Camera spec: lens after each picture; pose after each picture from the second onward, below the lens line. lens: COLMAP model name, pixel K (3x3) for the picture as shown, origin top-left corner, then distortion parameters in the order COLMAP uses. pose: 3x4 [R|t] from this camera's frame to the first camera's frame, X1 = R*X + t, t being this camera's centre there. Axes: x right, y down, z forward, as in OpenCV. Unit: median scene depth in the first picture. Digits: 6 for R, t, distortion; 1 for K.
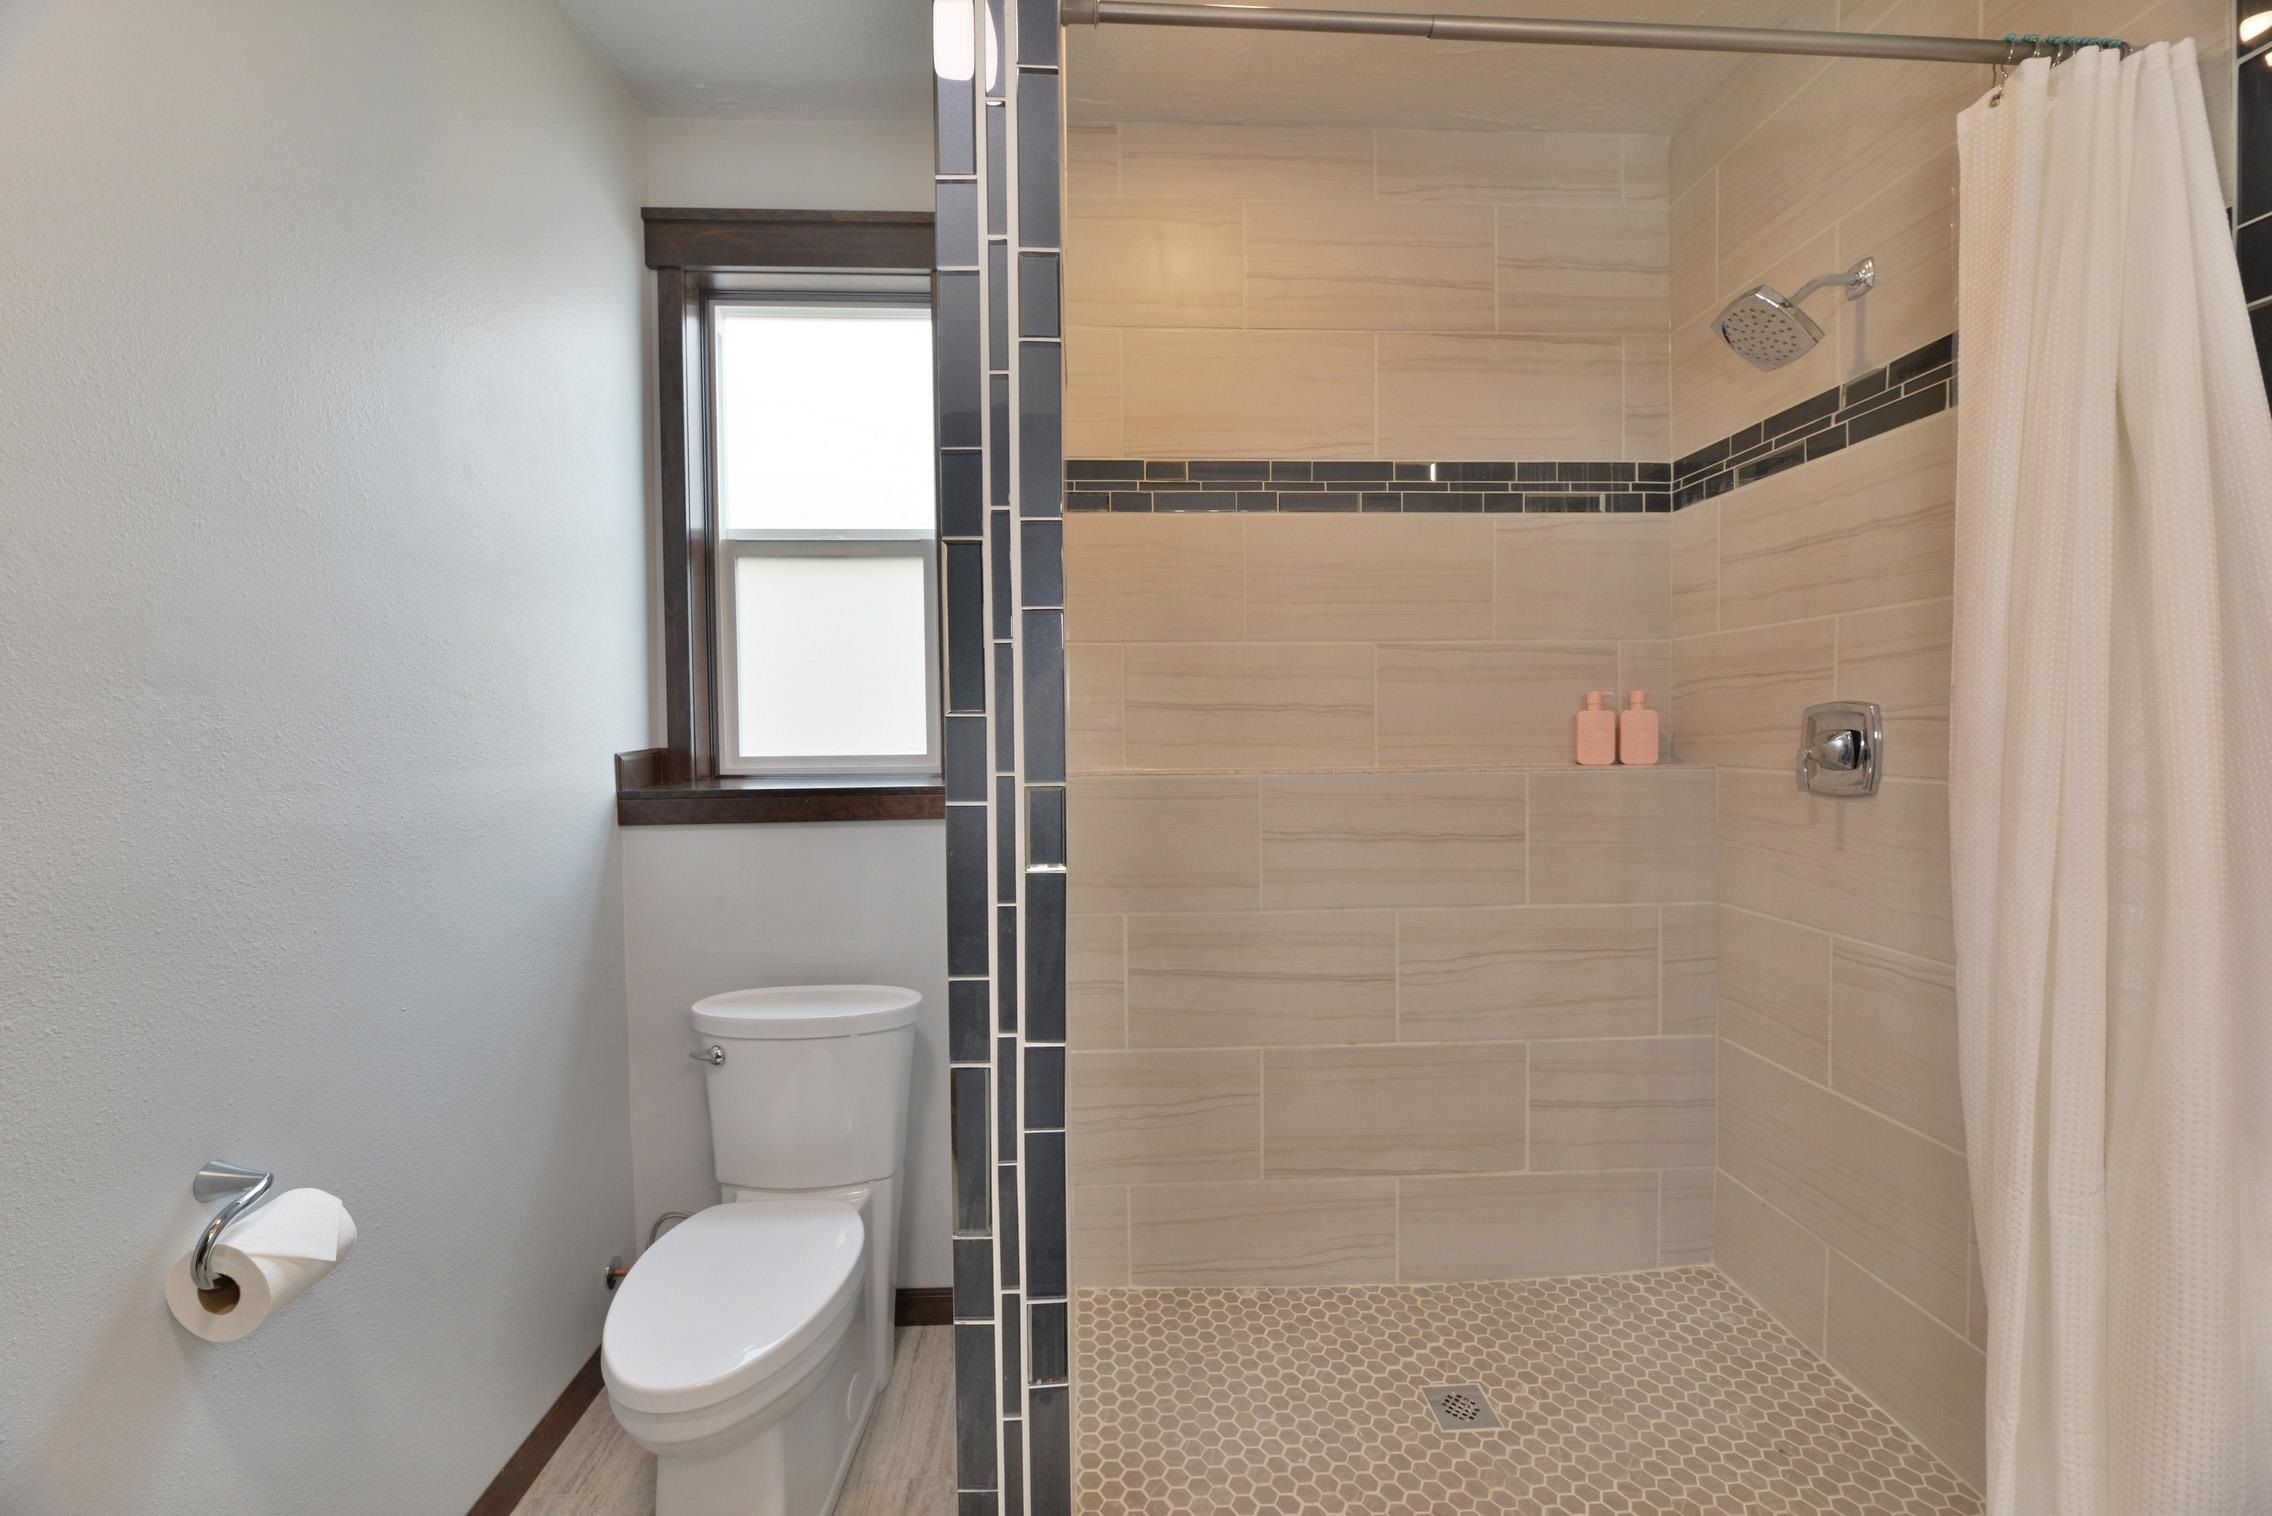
lens RADIAL K [[927.7, 0, 1136.8], [0, 927.7, 768.0], [0, 0, 1]] dist [-0.002533, -0.001372]
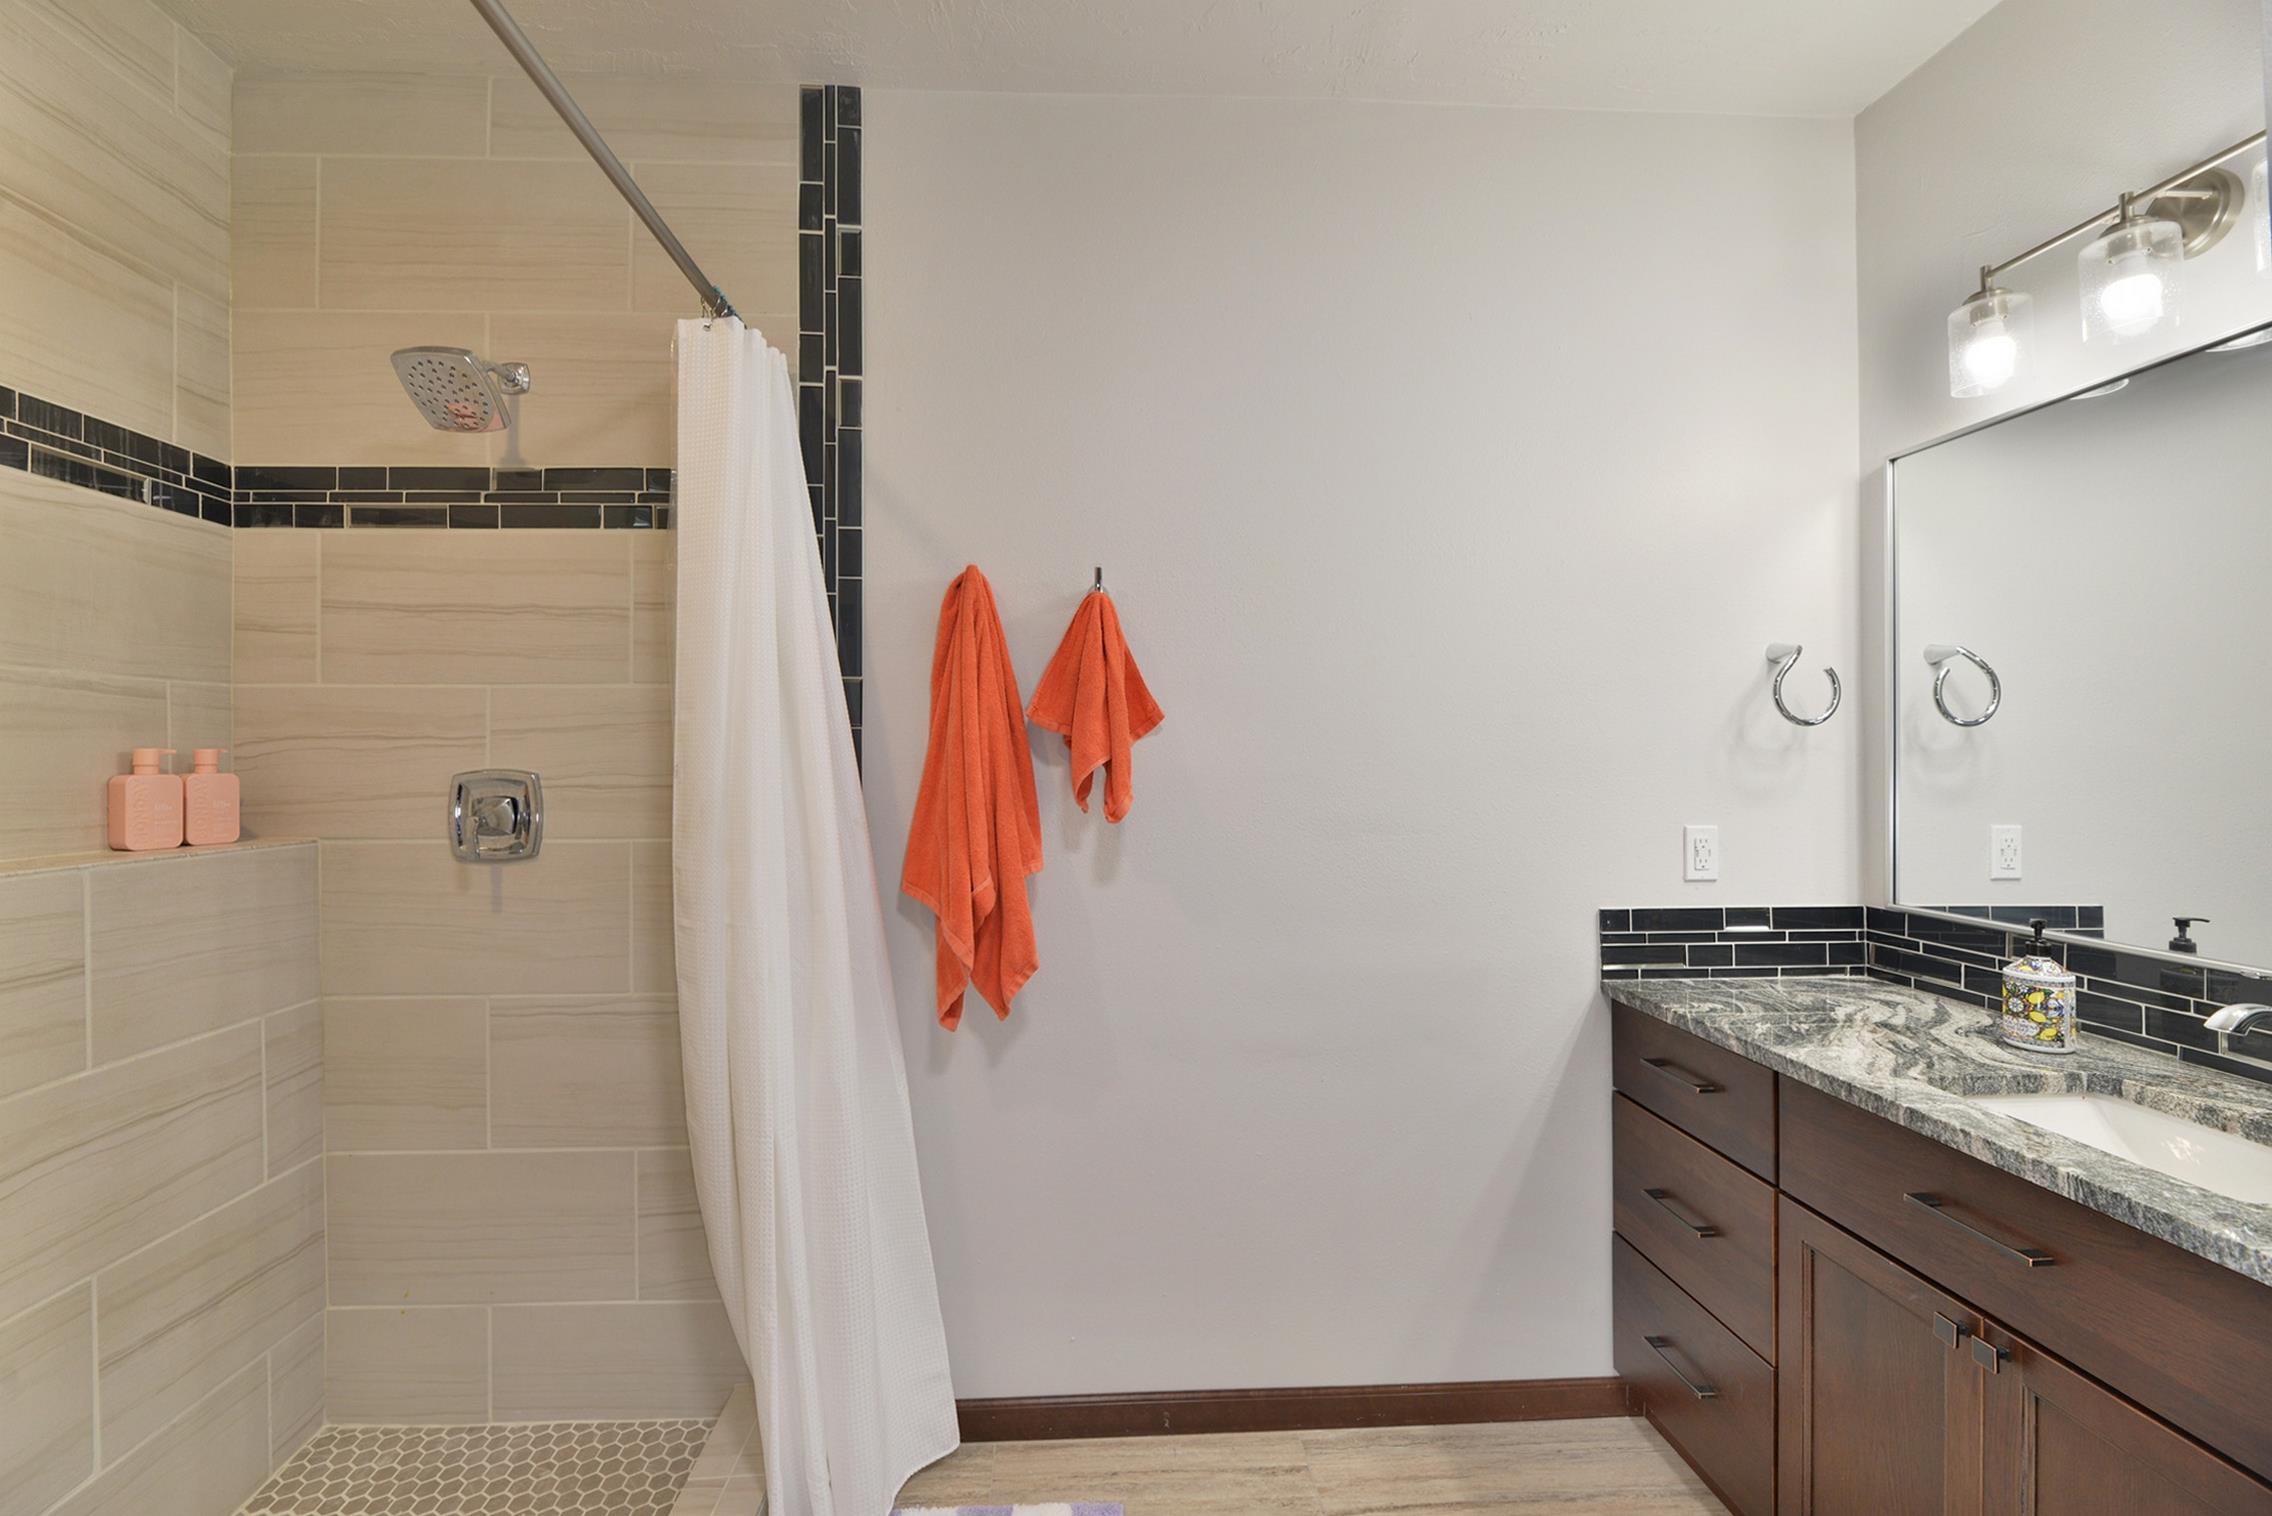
lens RADIAL K [[927.7, 0, 1128.5], [0, 927.7, 764.6], [0, 0, 1]] dist [-0.002533, -0.001372]
pose [[0.002895, 0.006371, 0.999976, -0.237417], [0.041498, 0.999118, -0.006486, -0.035455], [-0.999134, 0.041516, 0.002628, 0.246515]]
